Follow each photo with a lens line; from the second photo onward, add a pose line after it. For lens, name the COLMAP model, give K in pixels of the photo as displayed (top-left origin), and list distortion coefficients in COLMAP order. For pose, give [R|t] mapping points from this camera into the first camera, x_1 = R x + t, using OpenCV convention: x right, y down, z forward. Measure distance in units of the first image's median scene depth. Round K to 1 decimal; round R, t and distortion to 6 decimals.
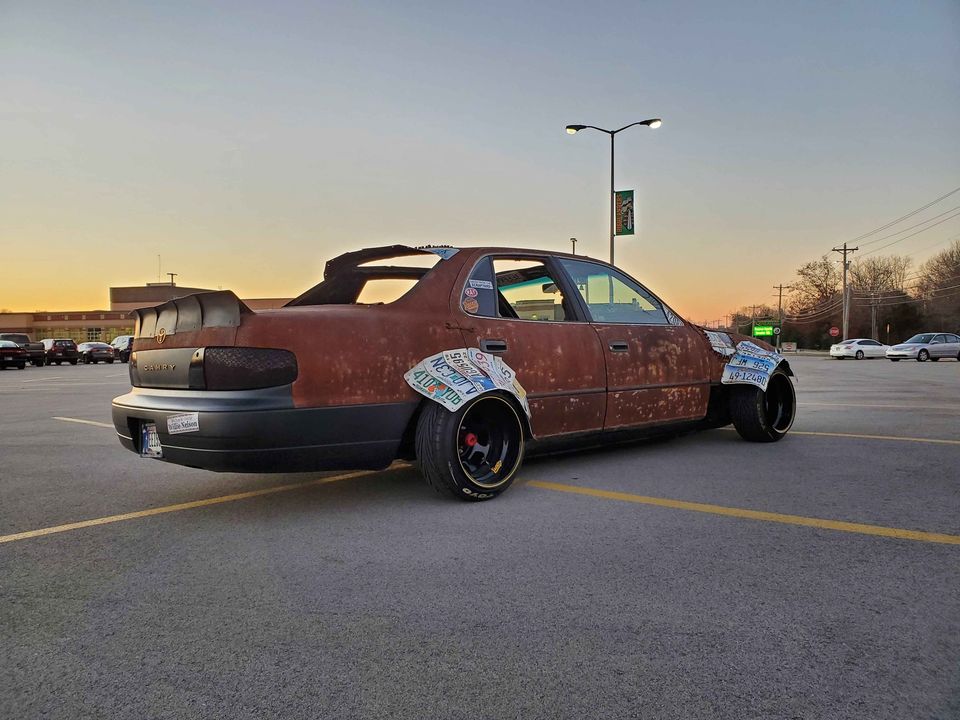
lens RADIAL K [[786.6, 0, 480.0], [0, 786.6, 360.0], [0, 0, 1]] dist [0.013018, 0.009006]
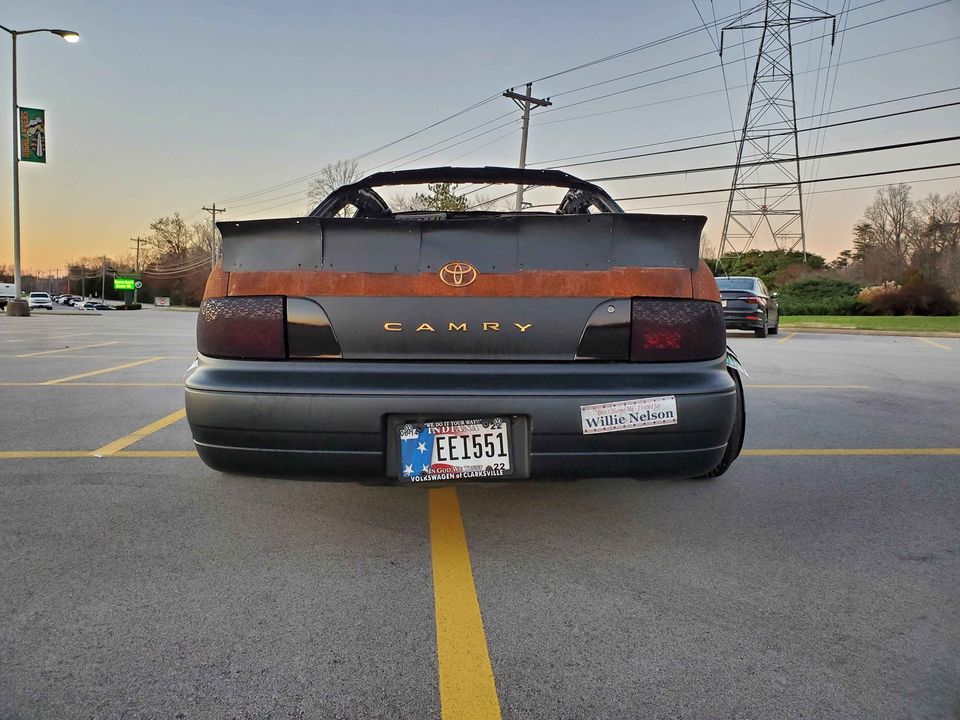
lens RADIAL K [[786.6, 0, 480.0], [0, 786.6, 360.0], [0, 0, 1]] dist [0.013018, 0.009006]
pose [[0.701833, -0.014031, 0.712203, -0.084839], [-0.026215, 0.998620, 0.045507, 0.000909], [-0.711859, -0.050609, 0.700497, 0.059522]]
